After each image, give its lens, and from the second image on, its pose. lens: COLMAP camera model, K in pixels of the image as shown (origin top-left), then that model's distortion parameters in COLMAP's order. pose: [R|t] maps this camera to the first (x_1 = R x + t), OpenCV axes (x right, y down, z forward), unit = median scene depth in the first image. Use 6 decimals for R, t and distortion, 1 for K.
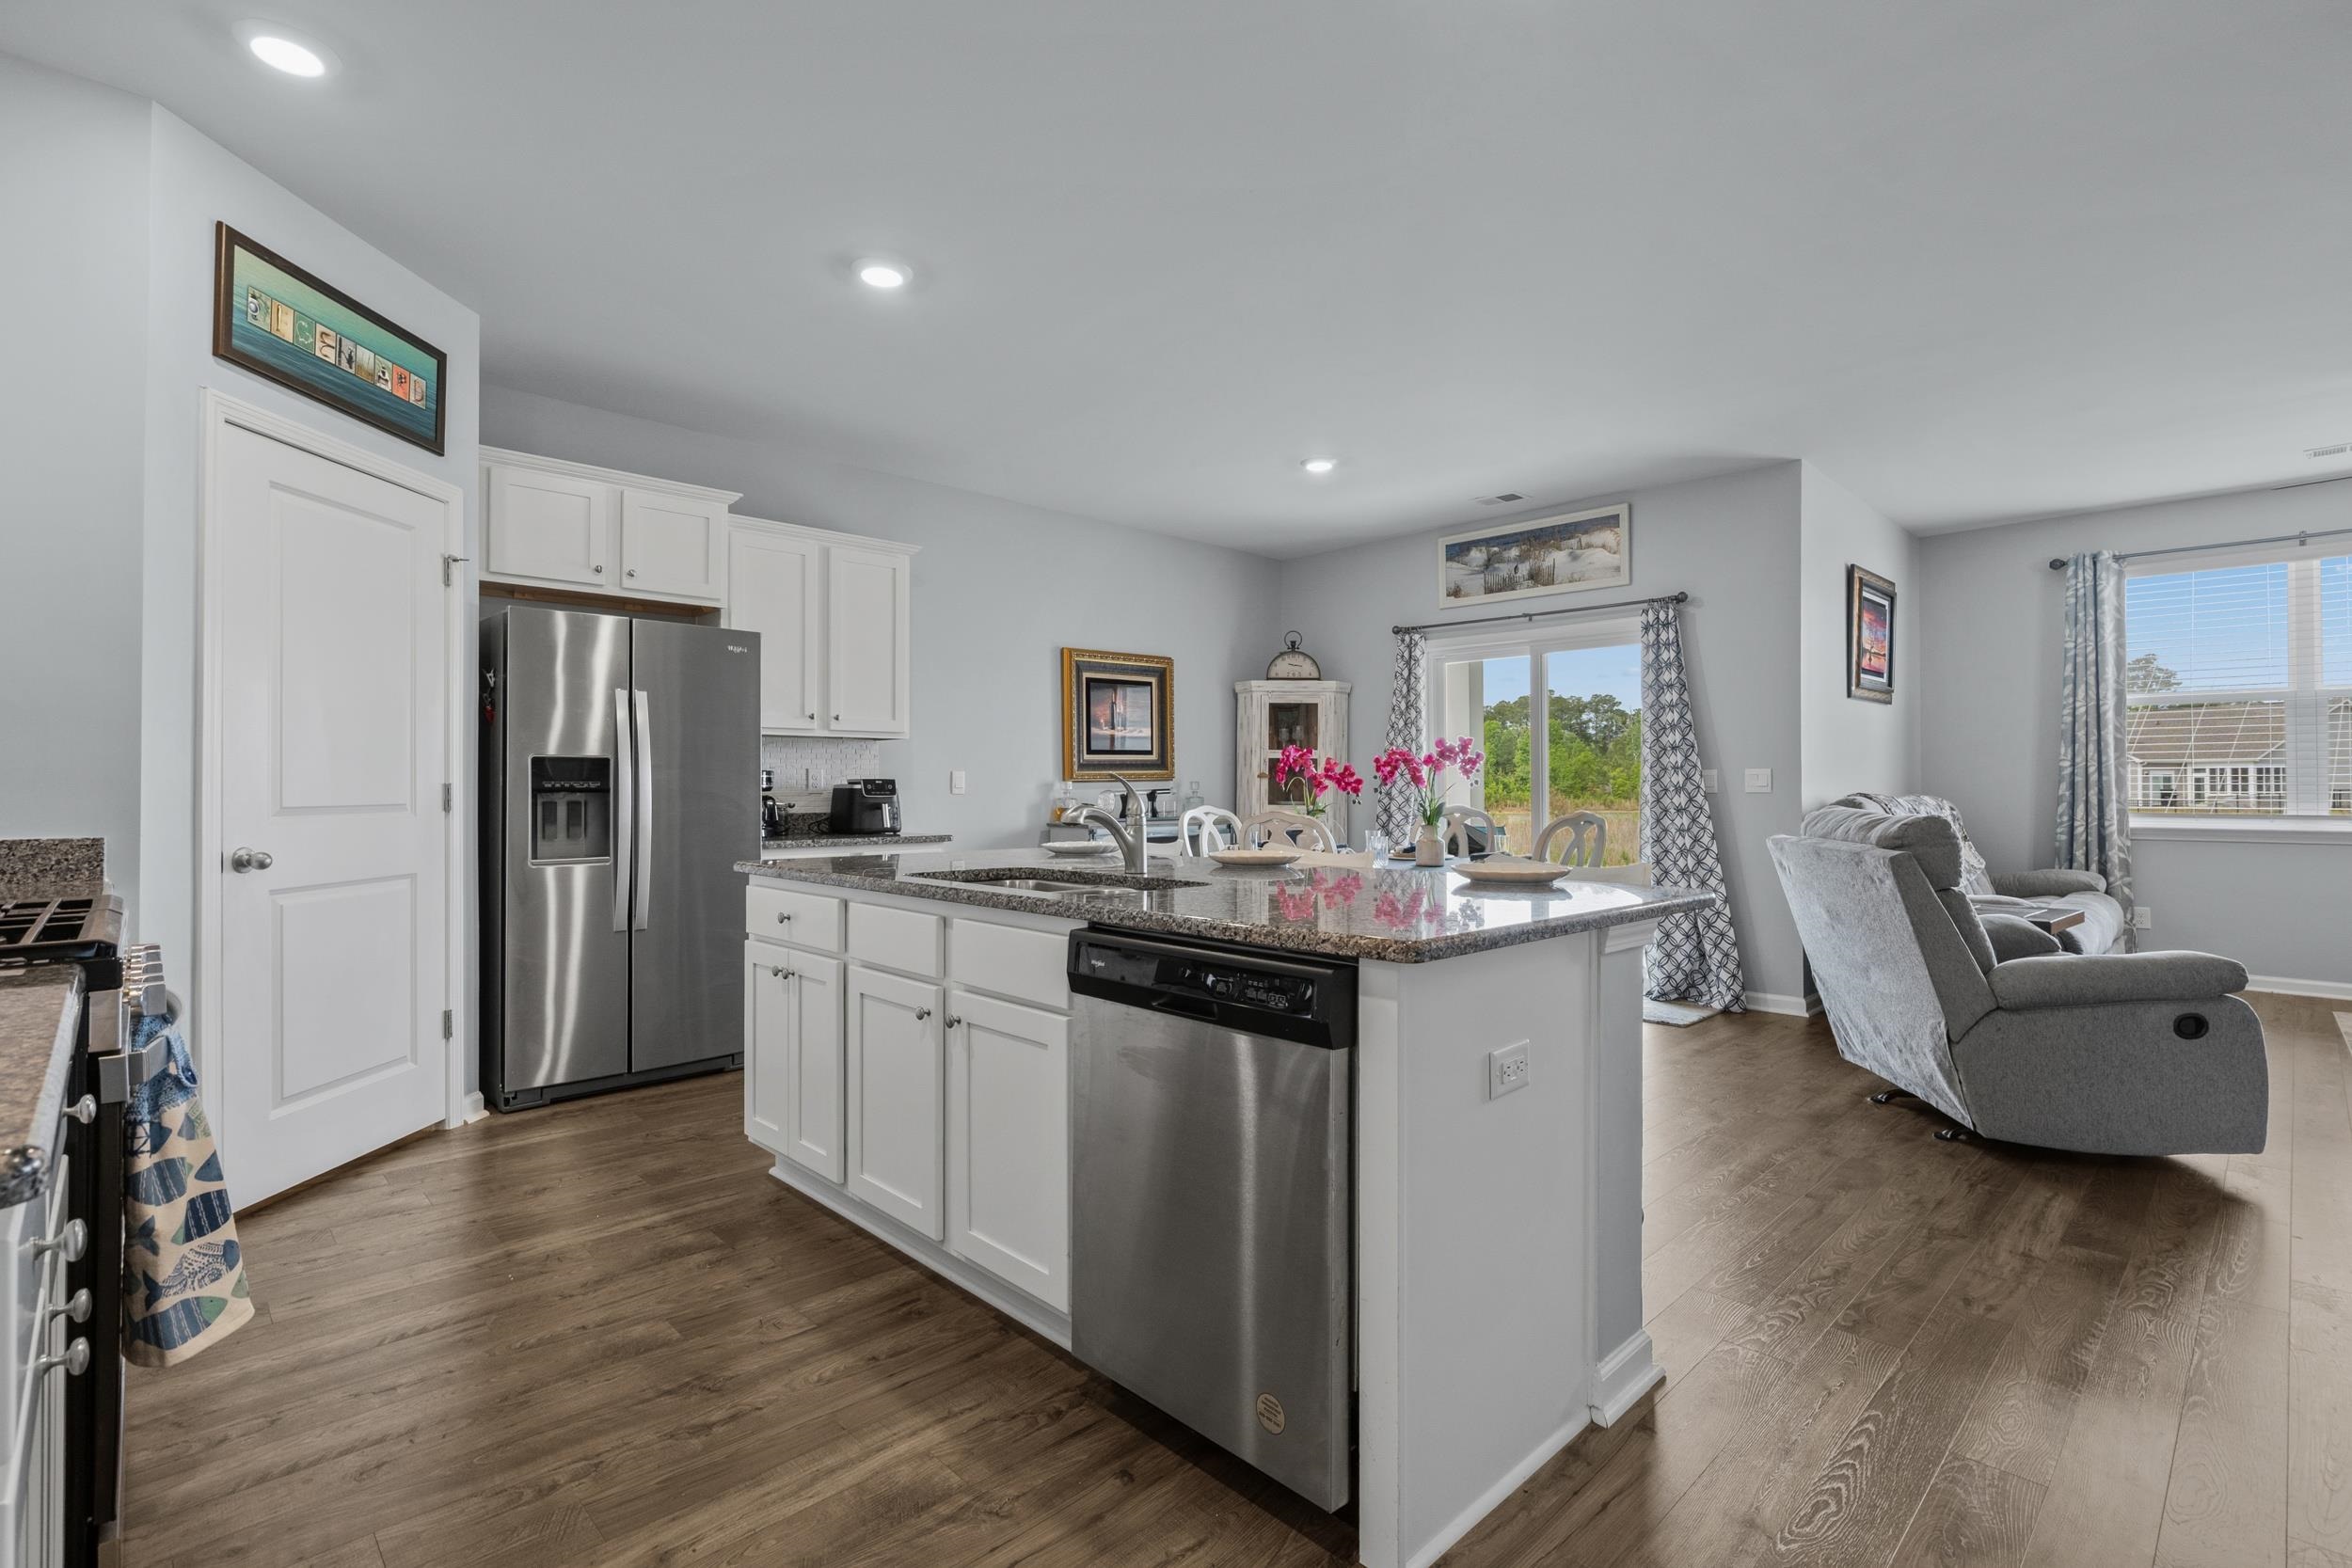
lens RADIAL K [[1079.5, 0, 1201.7], [0, 1079.5, 759.5], [0, 0, 1]] dist [0.002107, 0.000723]
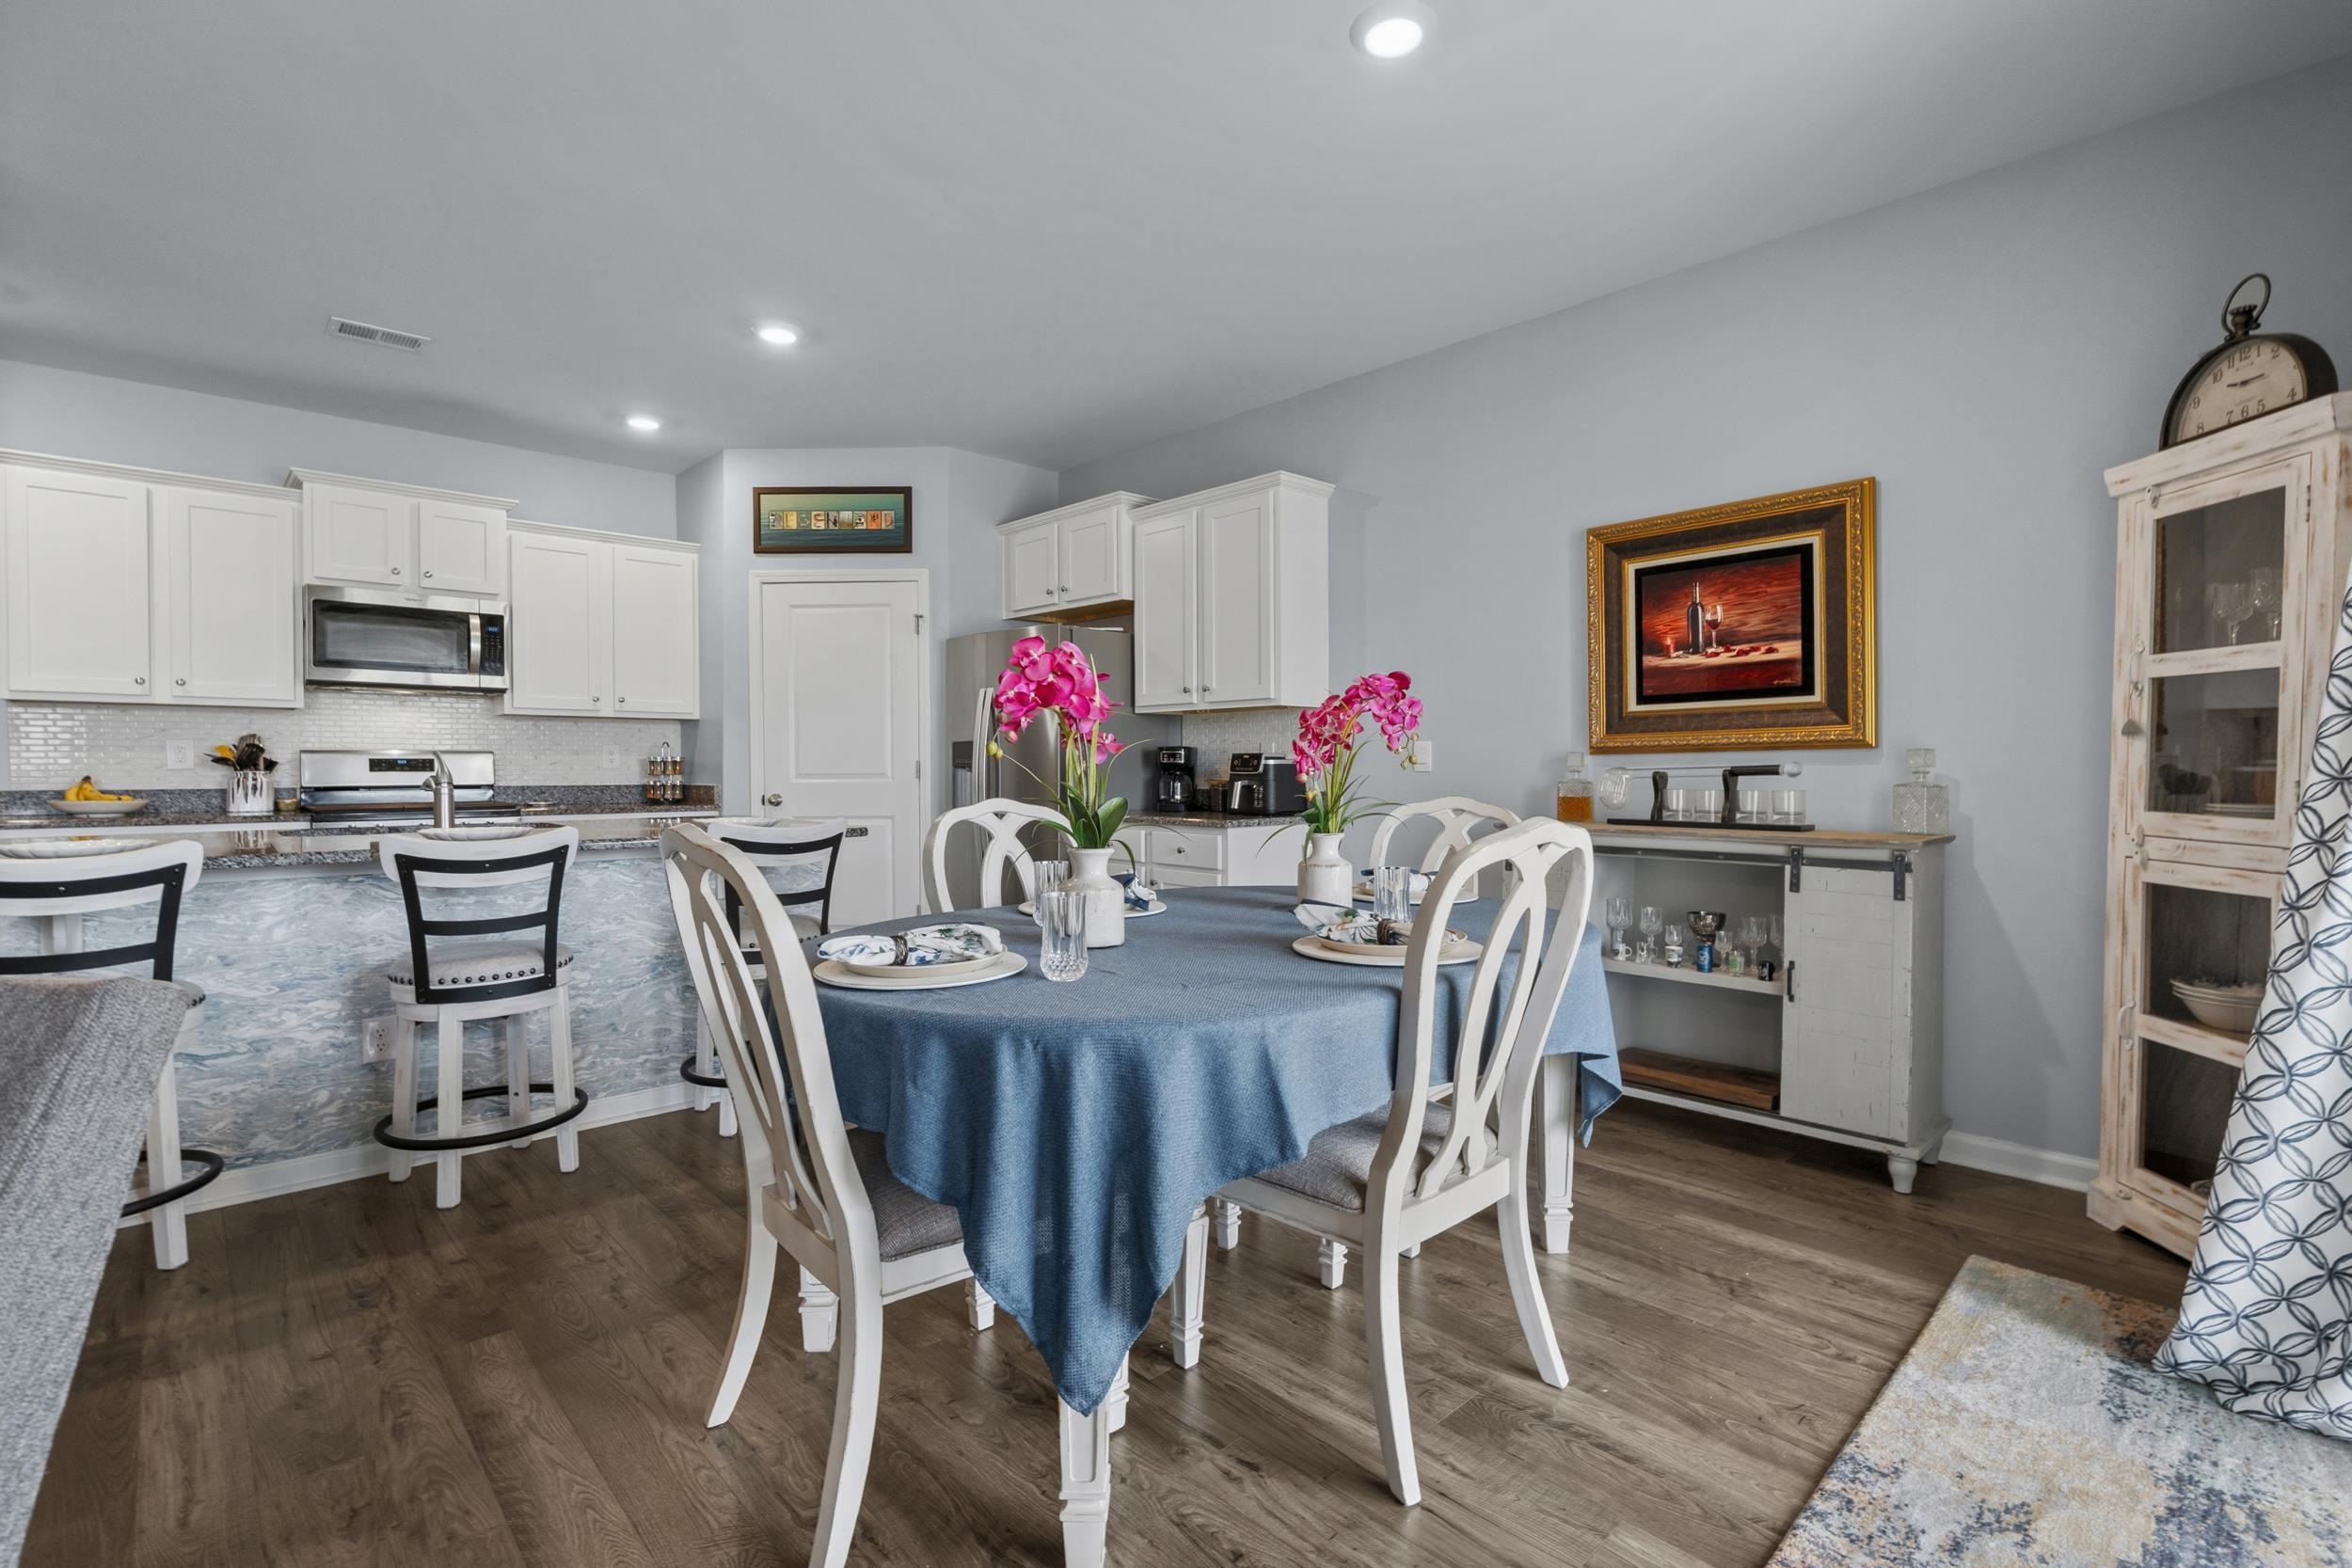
lens RADIAL K [[1079.5, 0, 1161.4], [0, 1079.5, 783.6], [0, 0, 1]] dist [0.002107, 0.000723]
pose [[-0.027577, 0.017608, -0.999465, 0.559631], [0.026609, 0.999503, 0.016874, 0.024549], [0.999265, -0.026129, -0.028031, 0.905465]]
